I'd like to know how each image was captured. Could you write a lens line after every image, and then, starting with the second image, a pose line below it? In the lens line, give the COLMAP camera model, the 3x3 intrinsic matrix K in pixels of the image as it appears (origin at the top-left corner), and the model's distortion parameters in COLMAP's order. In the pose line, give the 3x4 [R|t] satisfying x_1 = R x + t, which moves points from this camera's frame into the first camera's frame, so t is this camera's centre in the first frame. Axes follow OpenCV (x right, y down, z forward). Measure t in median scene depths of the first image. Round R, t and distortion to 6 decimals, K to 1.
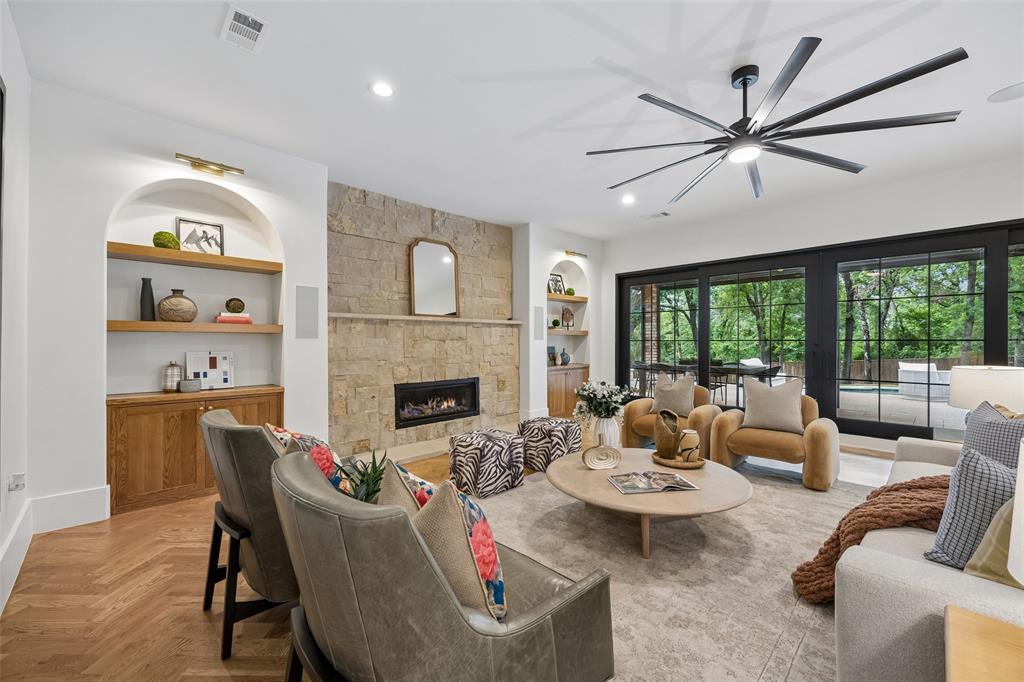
lens RADIAL K [[400.7, 0, 514.0], [0, 400.7, 344.0], [0, 0, 1]] dist [0.000692, -0.000280]
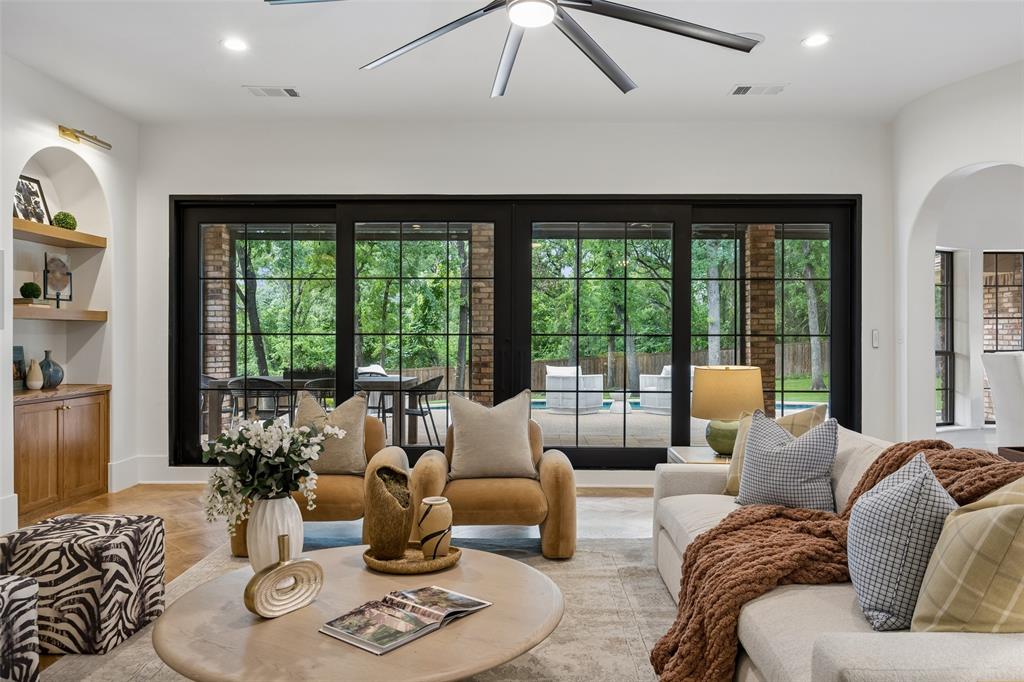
lens RADIAL K [[731.3, 0, 507.0], [0, 731.3, 343.2], [0, 0, 1]] dist [-0.013611, 0.003965]
pose [[0.714988, -0.001375, 0.699135, -0.113070], [0.001060, 0.999999, 0.000882, 0.004663], [-0.699135, 0.000111, 0.714989, 0.149803]]
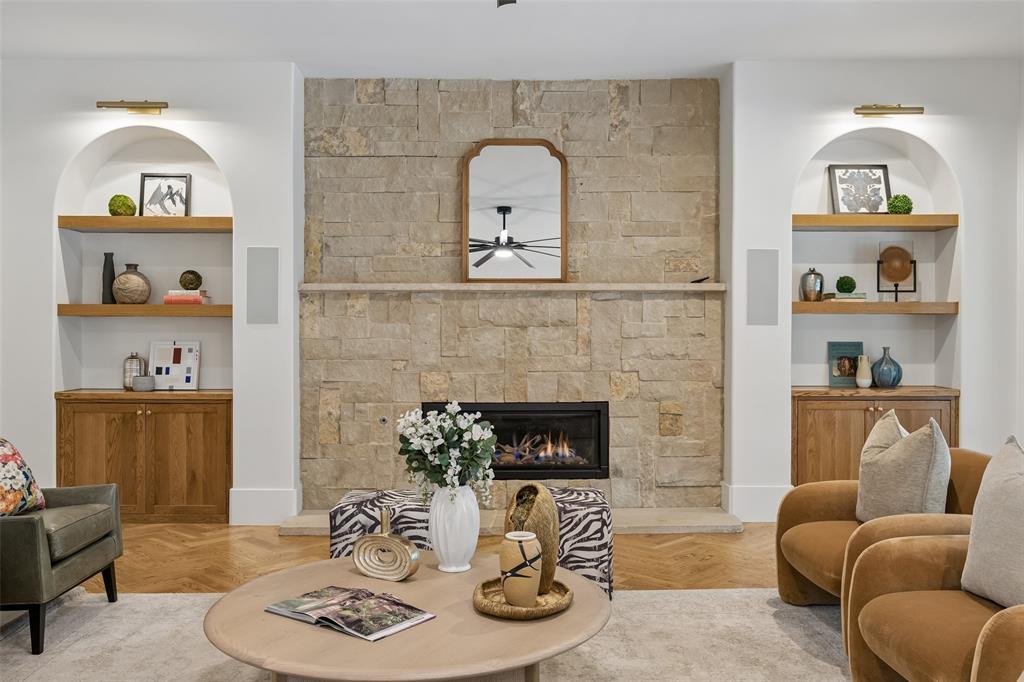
lens RADIAL K [[840.4, 0, 512.4], [0, 840.4, 342.0], [0, 0, 1]] dist [-0.023896, 0.010227]
pose [[0.738706, 0.012022, -0.673920, 0.666933], [-0.006797, 0.999923, 0.010387, -0.000540], [0.673993, -0.003092, 0.738731, 0.205748]]
